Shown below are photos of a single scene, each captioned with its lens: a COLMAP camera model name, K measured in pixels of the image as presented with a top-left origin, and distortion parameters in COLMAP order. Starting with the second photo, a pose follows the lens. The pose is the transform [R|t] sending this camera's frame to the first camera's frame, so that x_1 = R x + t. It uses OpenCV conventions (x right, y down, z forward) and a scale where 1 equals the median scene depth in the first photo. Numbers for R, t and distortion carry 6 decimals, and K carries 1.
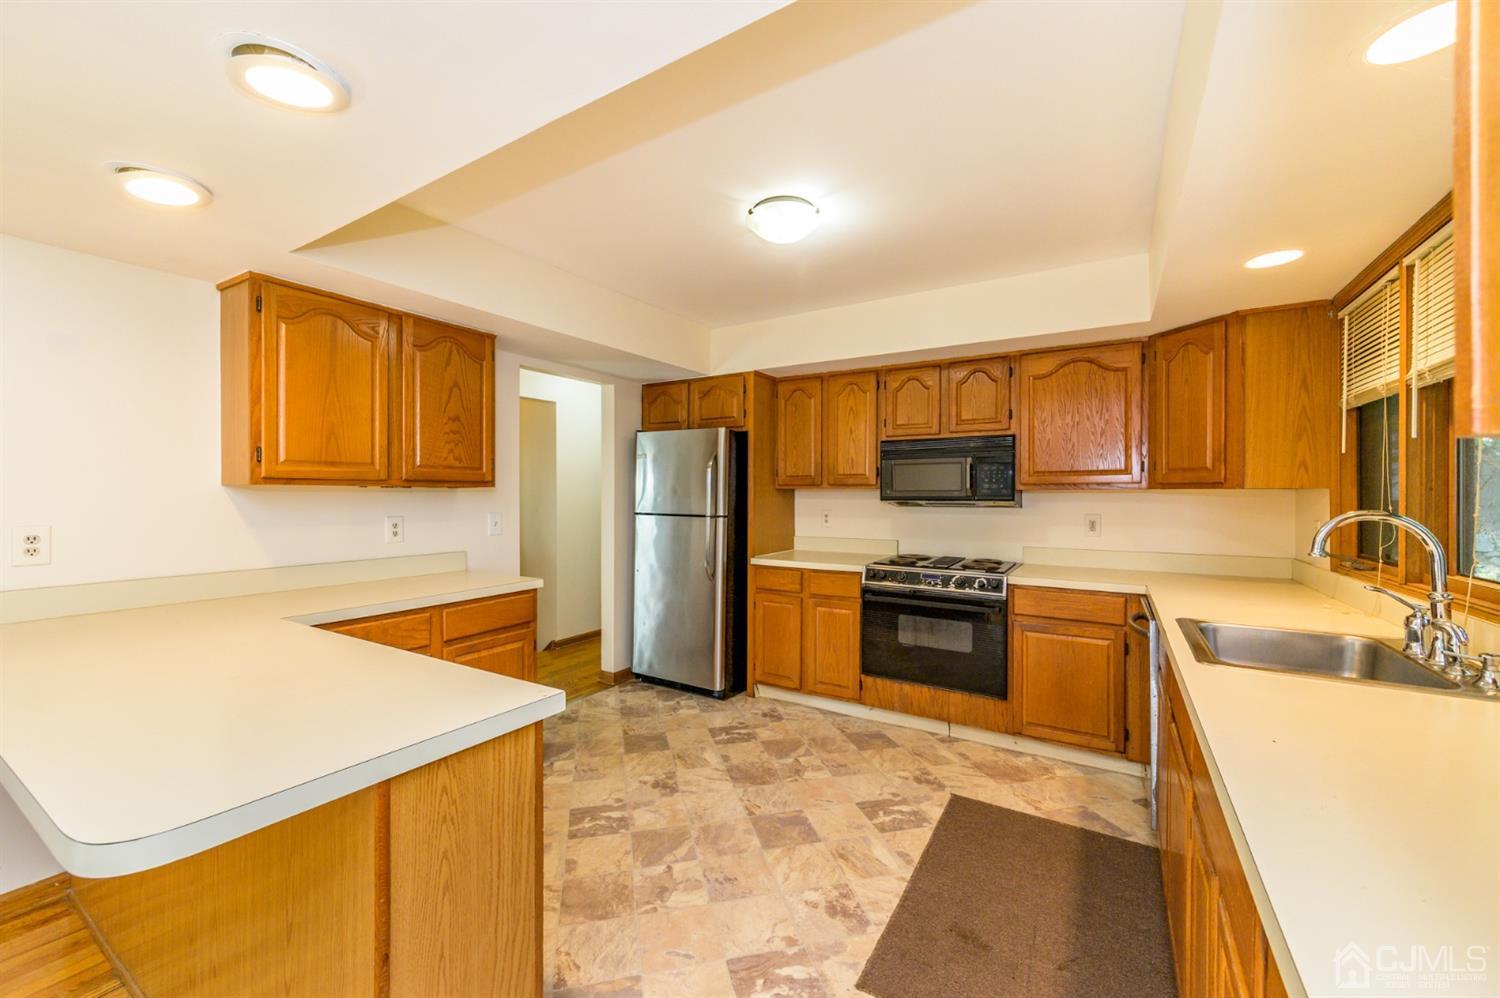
lens RADIAL K [[592.0, 0, 741.0], [0, 592.0, 498.3], [0, 0, 1]] dist [0.000117, 0.001648]
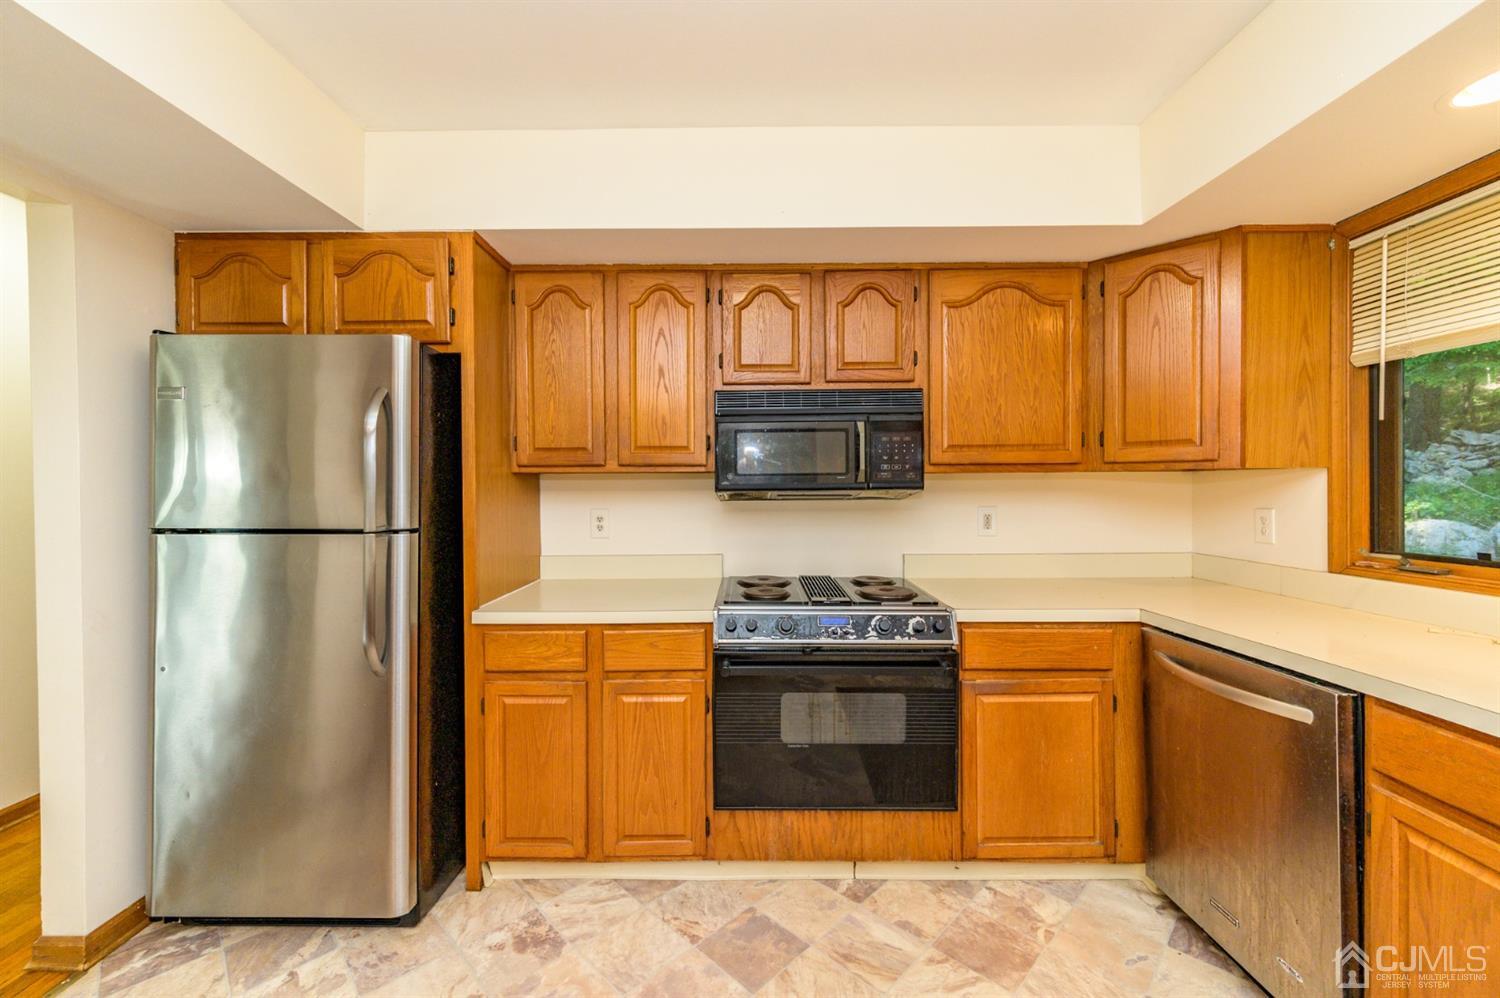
lens RADIAL K [[592.0, 0, 755.8], [0, 592.0, 493.8], [0, 0, 1]] dist [0.000117, 0.001648]
pose [[0.851029, -0.016860, 0.524849, -0.043825], [0.011087, 0.999839, 0.014141, -0.001432], [-0.525002, -0.006216, 0.851078, 0.502604]]
